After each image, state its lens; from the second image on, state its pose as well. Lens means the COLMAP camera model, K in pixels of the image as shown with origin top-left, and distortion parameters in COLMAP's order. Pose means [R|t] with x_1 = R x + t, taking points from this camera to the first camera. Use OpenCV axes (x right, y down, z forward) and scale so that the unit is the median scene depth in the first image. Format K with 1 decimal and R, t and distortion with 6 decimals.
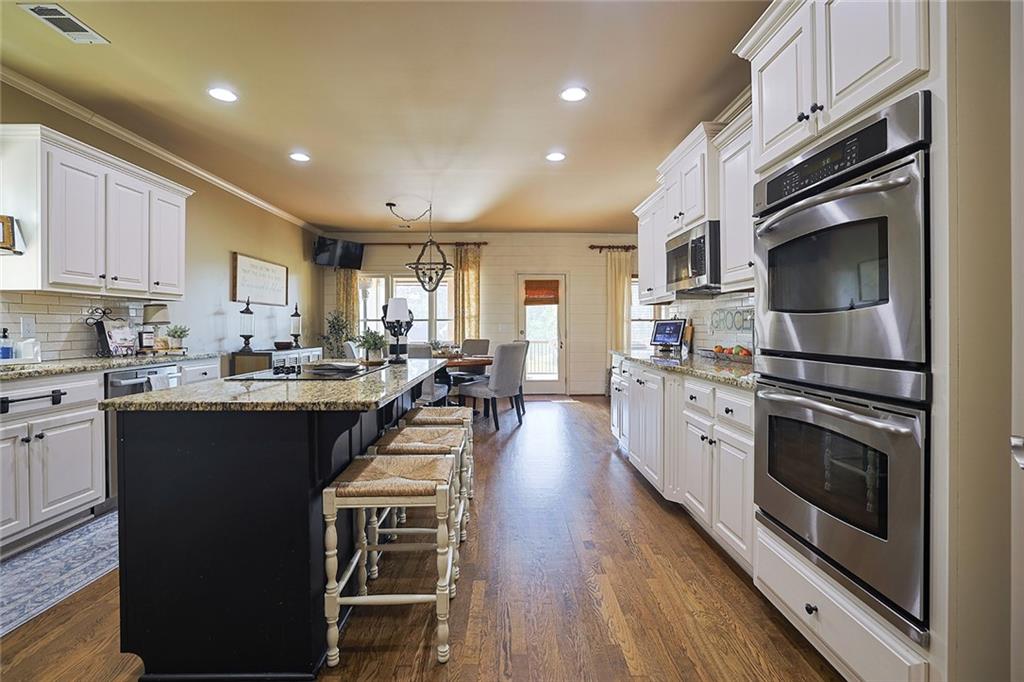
lens RADIAL K [[452.4, 0, 506.6], [0, 452.4, 336.6], [0, 0, 1]] dist [-0.030210, 0.005060]
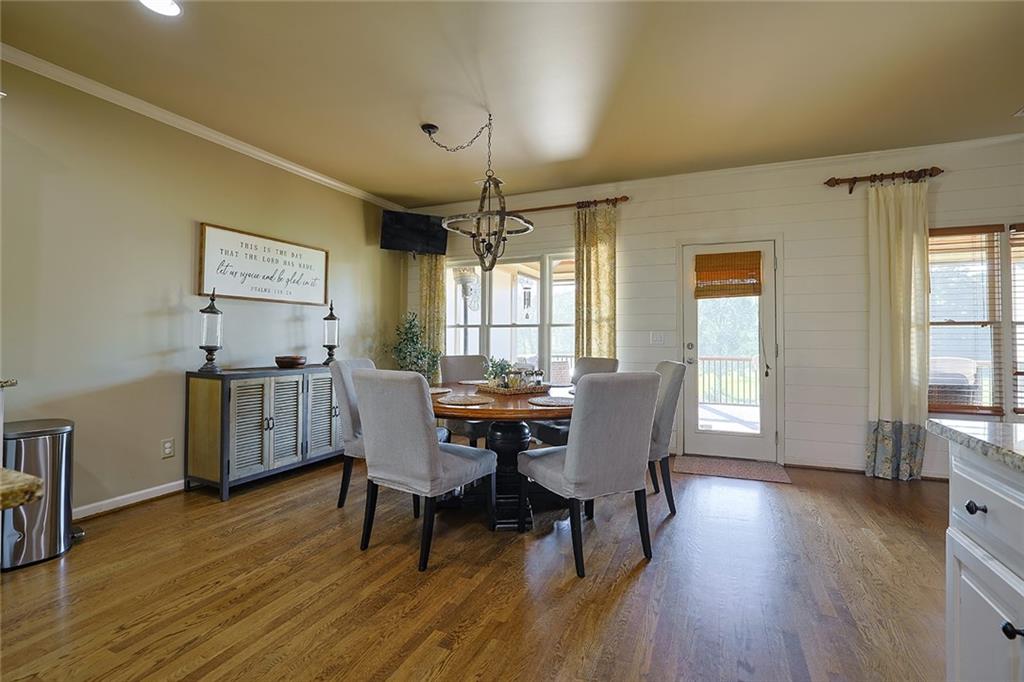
lens RADIAL K [[452.4, 0, 516.7], [0, 452.4, 331.1], [0, 0, 1]] dist [-0.030210, 0.005060]
pose [[0.914128, 0.000341, -0.405426, 0.066046], [-0.013957, 0.999433, -0.030629, -0.007939], [0.405186, 0.033657, 0.913615, 0.395532]]
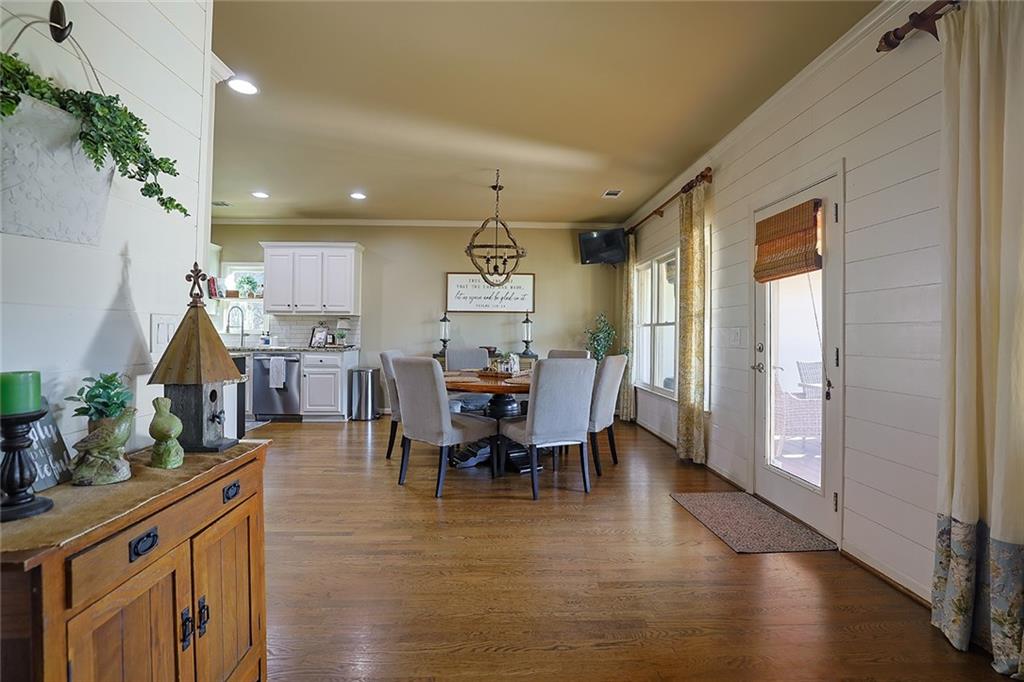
lens RADIAL K [[452.4, 0, 514.3], [0, 452.4, 332.4], [0, 0, 1]] dist [-0.030210, 0.005060]
pose [[0.041286, -0.002373, -0.999145, 0.447513], [-0.029817, 0.999549, -0.003606, -0.015572], [0.998702, 0.029940, 0.041196, 0.772063]]
